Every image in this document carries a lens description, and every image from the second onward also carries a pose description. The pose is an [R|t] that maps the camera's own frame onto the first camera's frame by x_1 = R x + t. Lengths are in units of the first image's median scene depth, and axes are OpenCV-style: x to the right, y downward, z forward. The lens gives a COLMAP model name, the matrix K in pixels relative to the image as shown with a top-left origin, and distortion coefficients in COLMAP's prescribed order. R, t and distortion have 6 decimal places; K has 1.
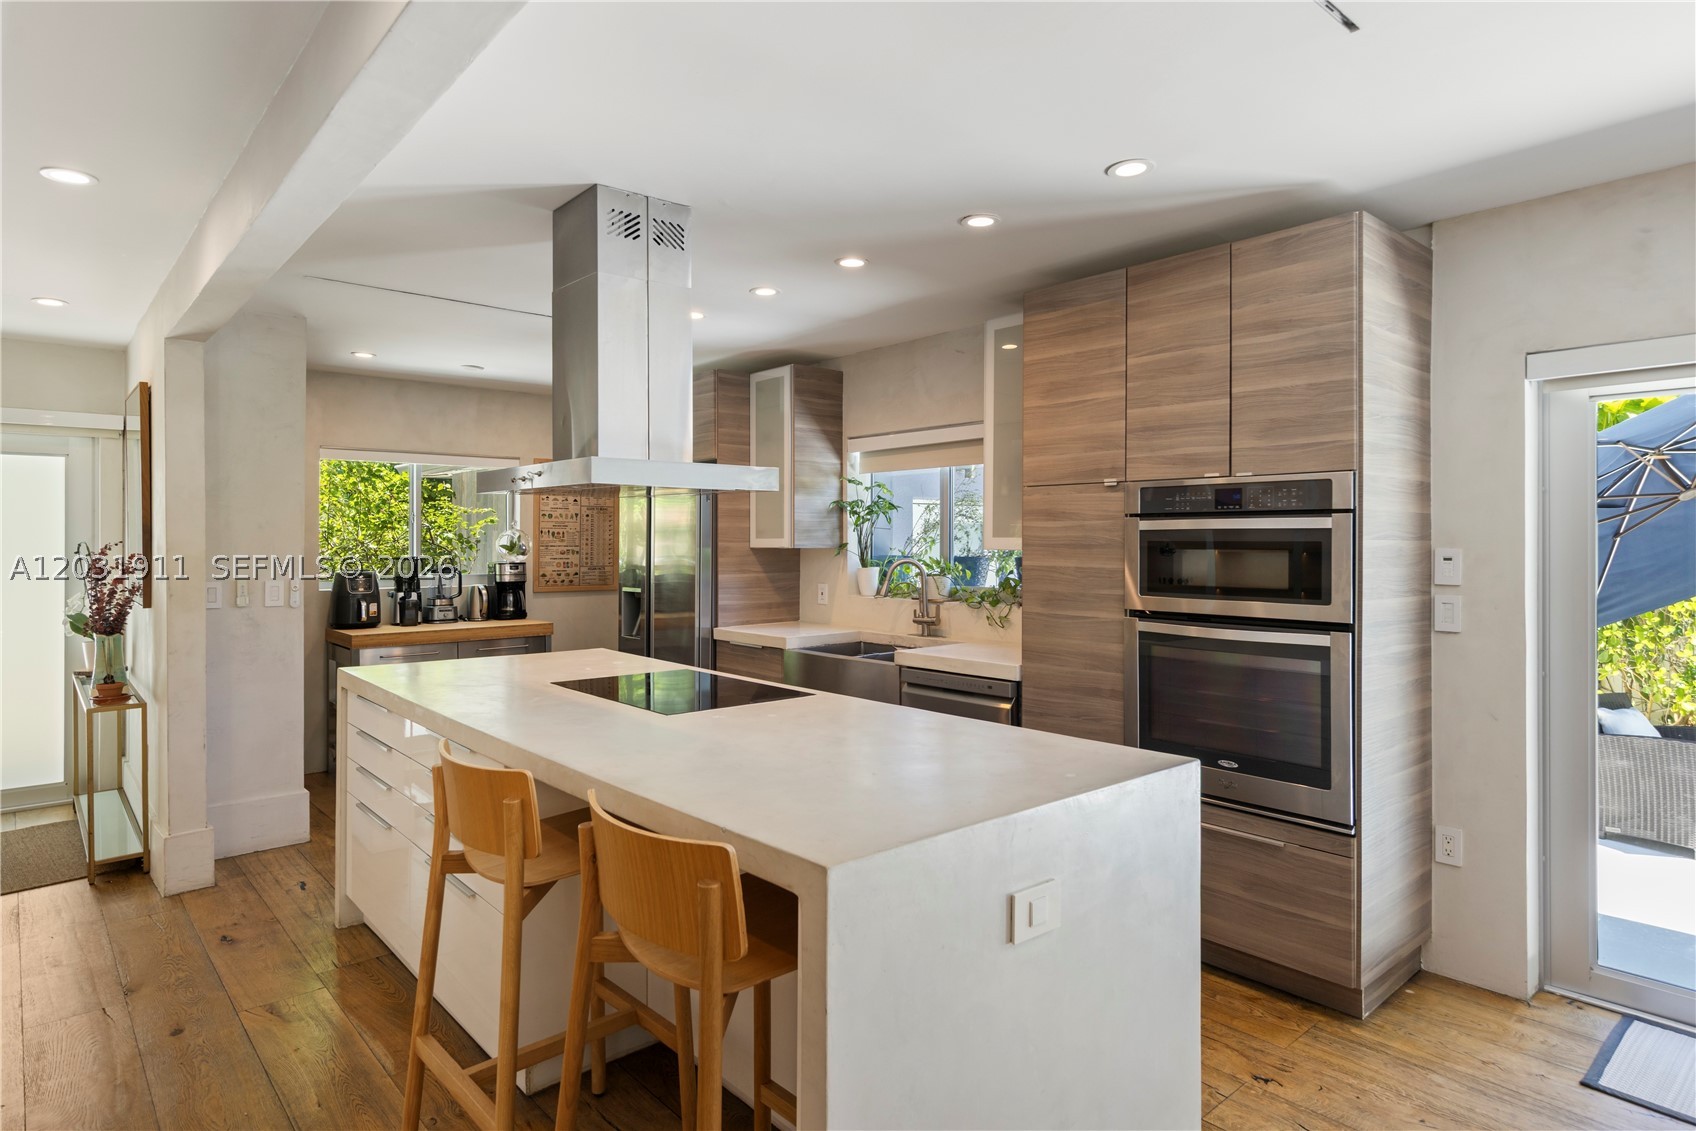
lens RADIAL K [[940.0, 0, 853.8], [0, 940.0, 534.9], [0, 0, 1]] dist [0.004936, 0.002003]
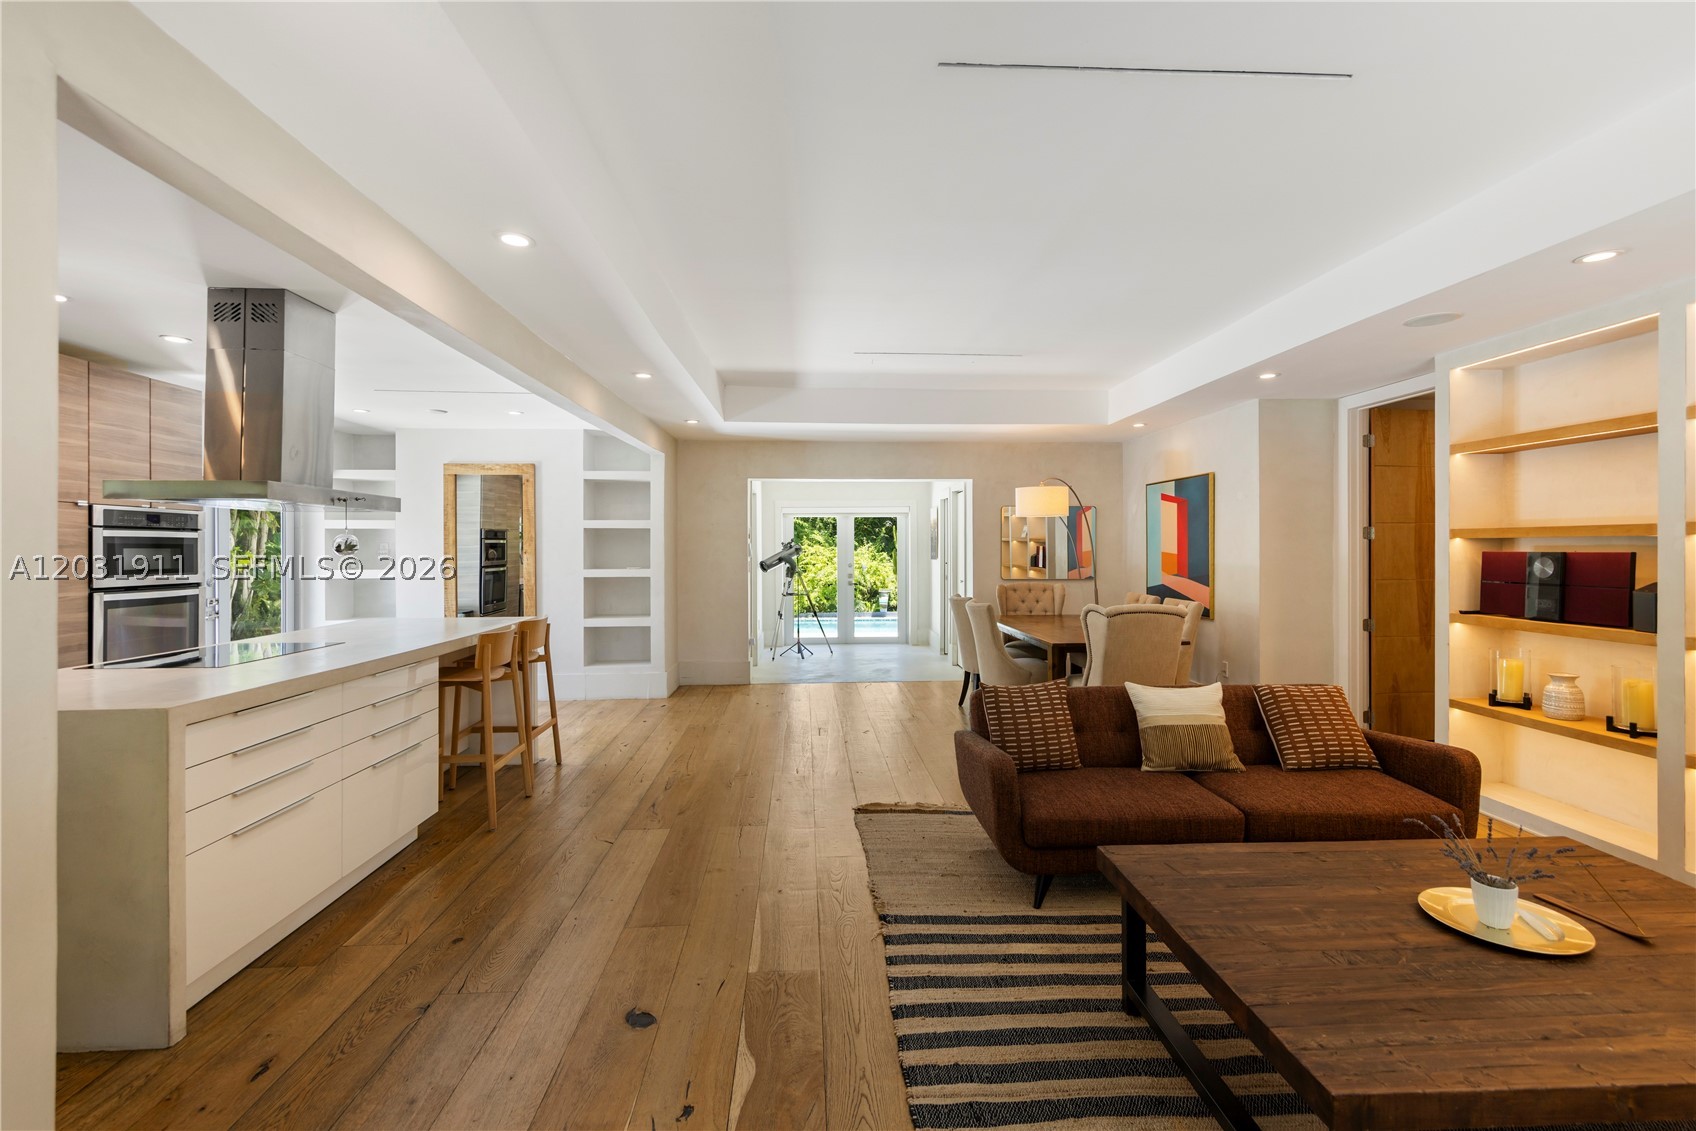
lens RADIAL K [[763.1, 0, 865.2], [0, 763.1, 549.9], [0, 0, 1]] dist [0.010620, -0.001061]
pose [[-0.795546, -0.002843, 0.605886, -1.092790], [-0.005097, 0.999985, -0.002001, 0.010302], [-0.605872, -0.004680, -0.795549, 0.925571]]
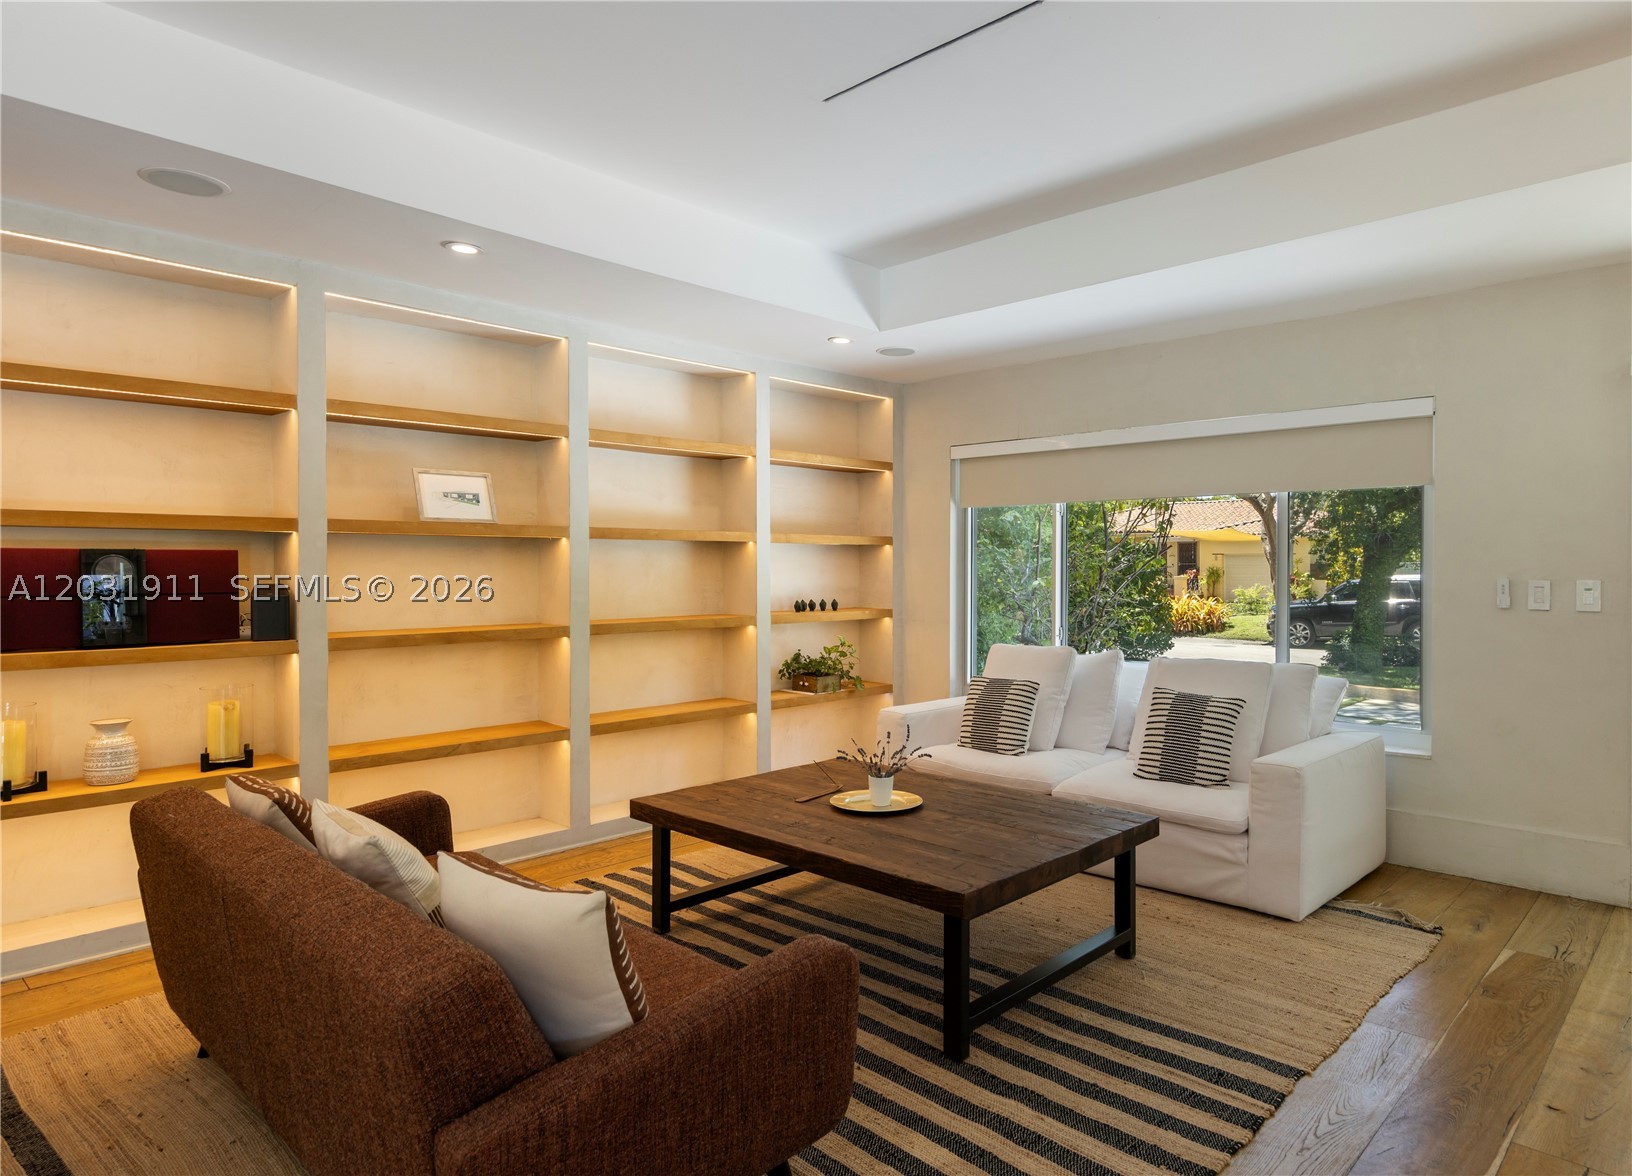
lens RADIAL K [[990.4, 0, 886.2], [0, 990.4, 579.2], [0, 0, 1]] dist [0.021399, -0.002011]
pose [[0.112870, 0.015737, -0.993485, -0.319715], [0.009215, 0.999815, 0.016884, 0.023067], [0.993567, -0.011060, 0.112704, 0.280060]]
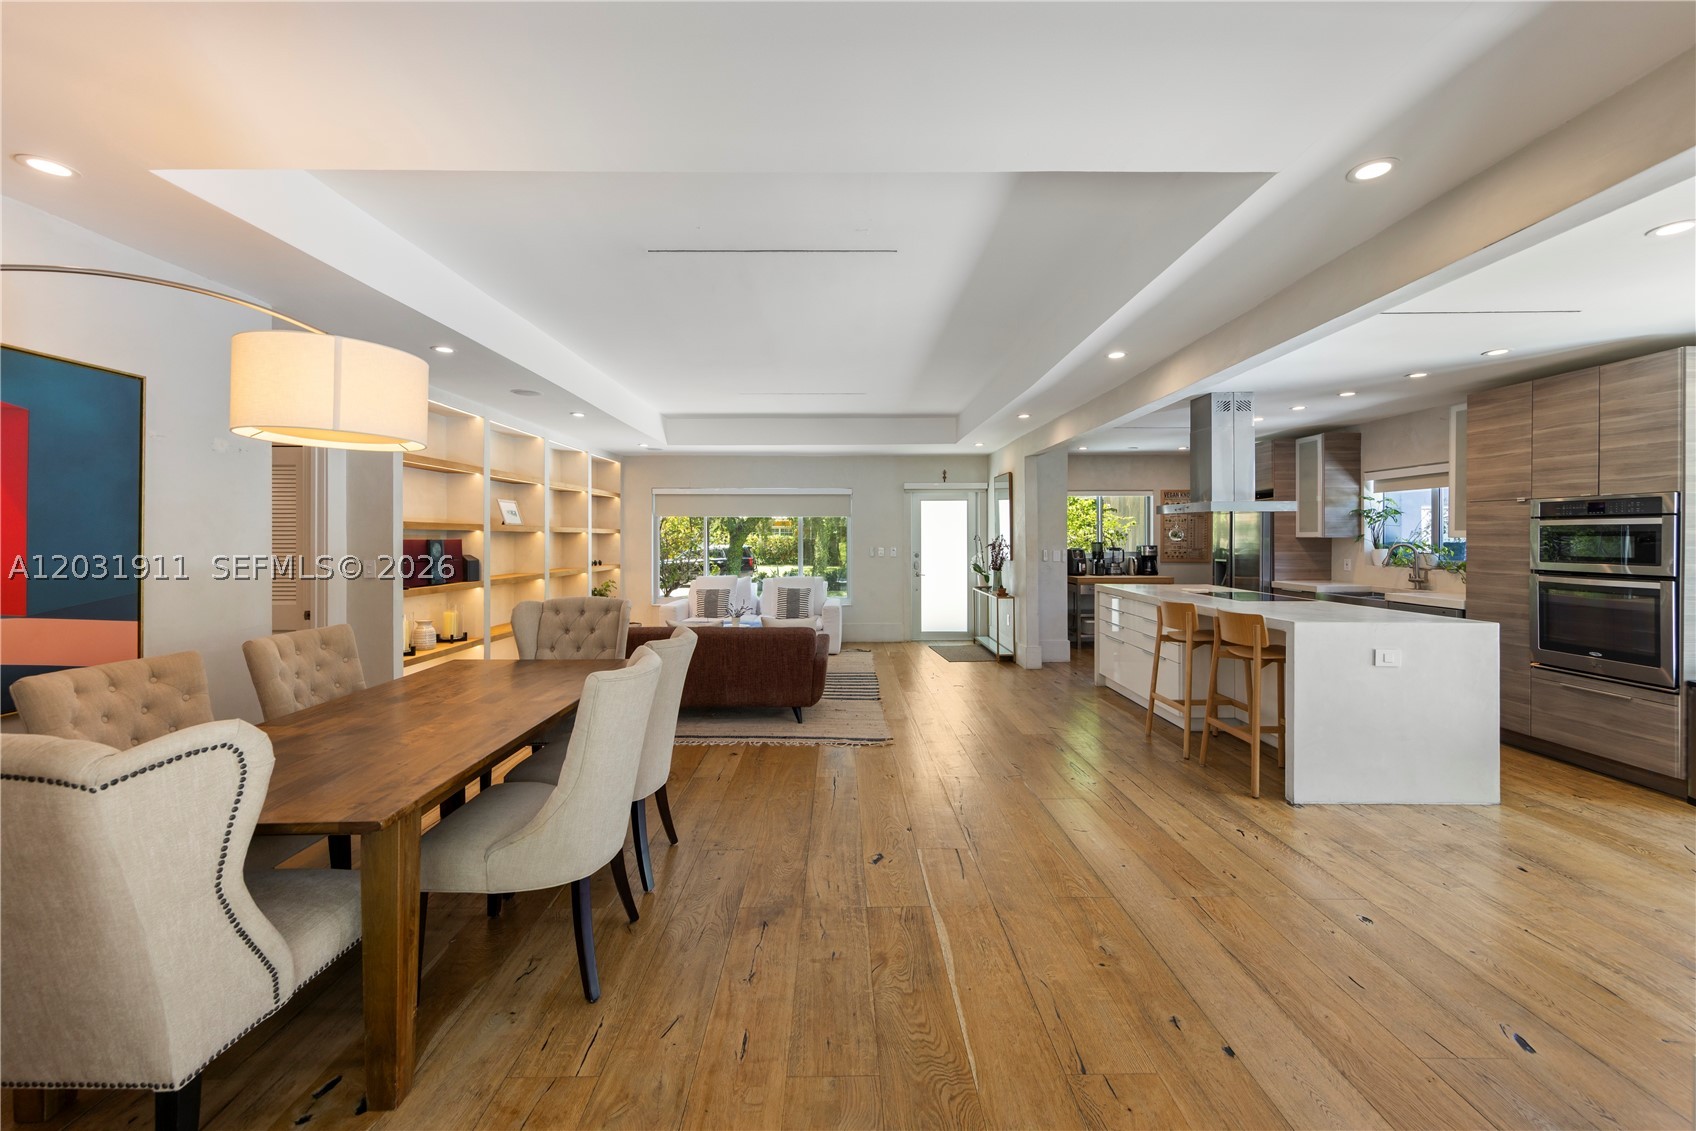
lens RADIAL K [[673.0, 0, 848.6], [0, 673.0, 536.4], [0, 0, 1]] dist [0.003685, 0.000022]
pose [[0.748853, -0.001471, -0.662734, 0.125578], [0.006159, 0.999970, 0.004740, 0.000627], [0.662707, -0.007632, 0.748839, -0.638806]]
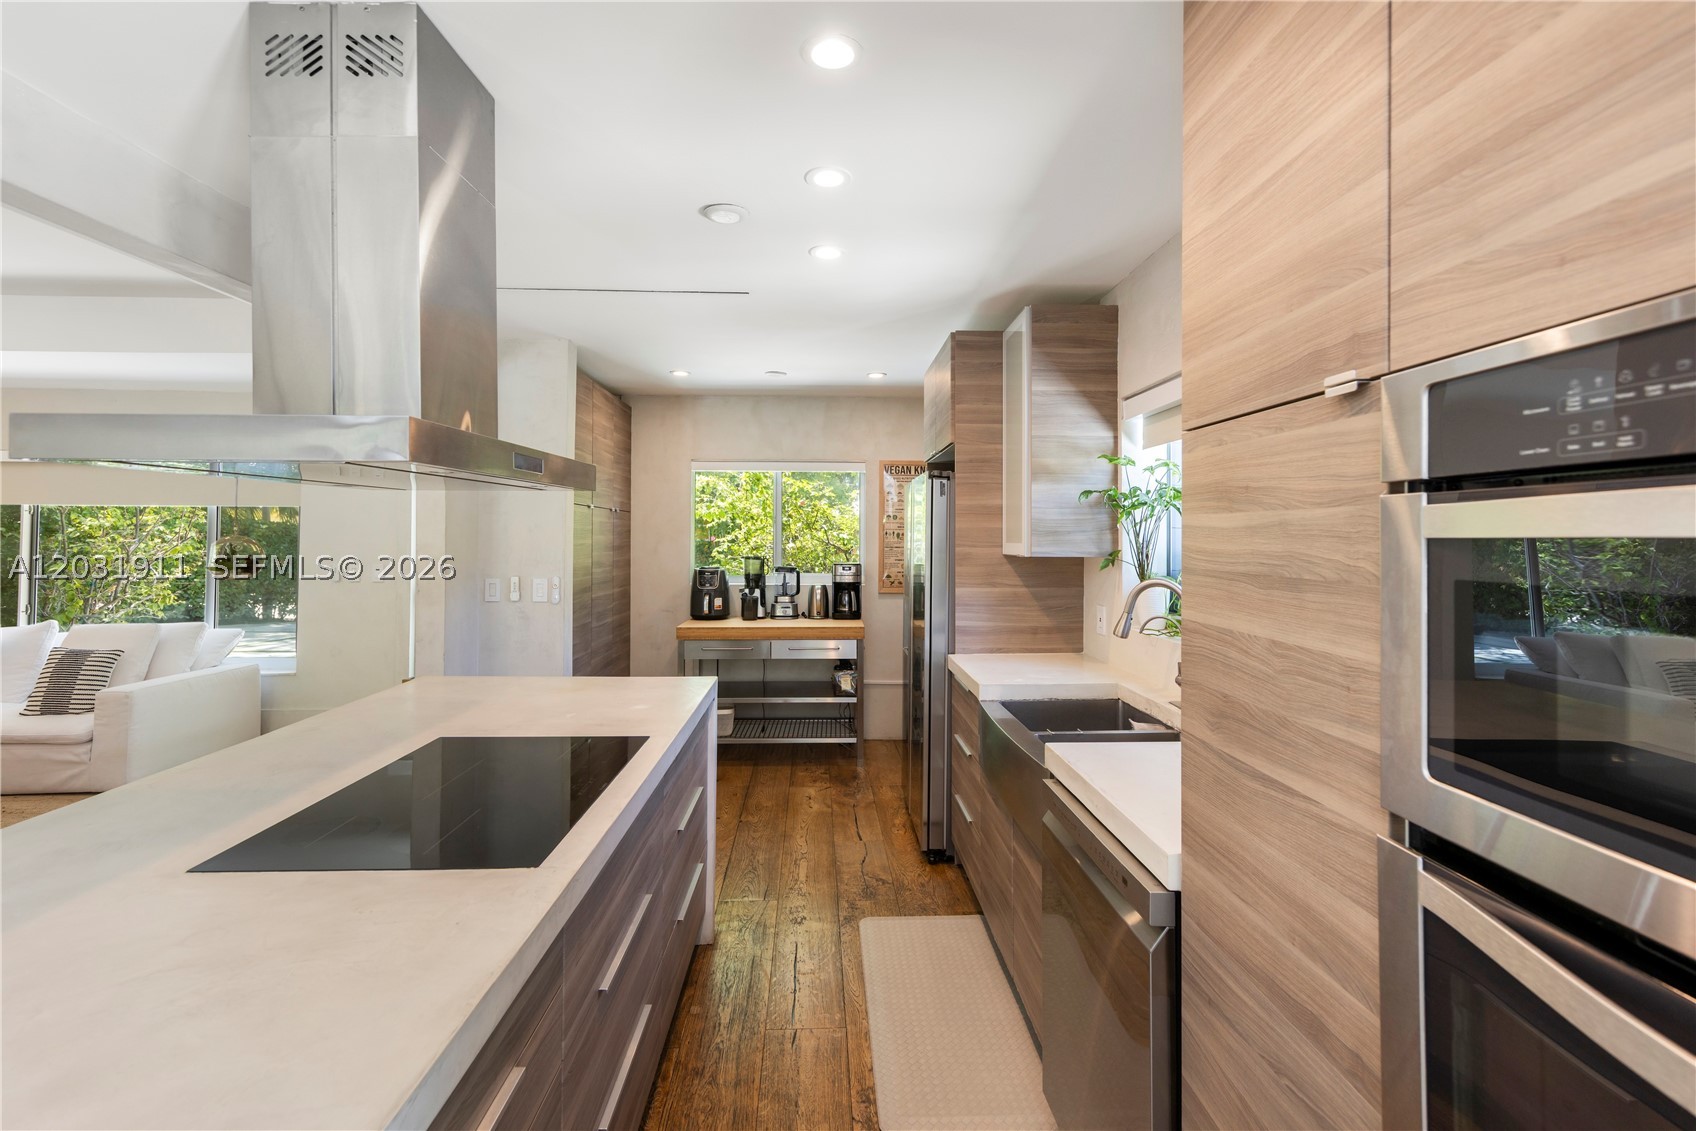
lens RADIAL K [[763.1, 0, 839.4], [0, 763.1, 526.0], [0, 0, 1]] dist [0.010620, -0.001061]
pose [[0.772078, -0.006596, -0.635493, 0.232891], [0.000621, 0.999953, -0.009624, -0.004953], [0.635527, 0.007036, 0.772047, 0.530998]]
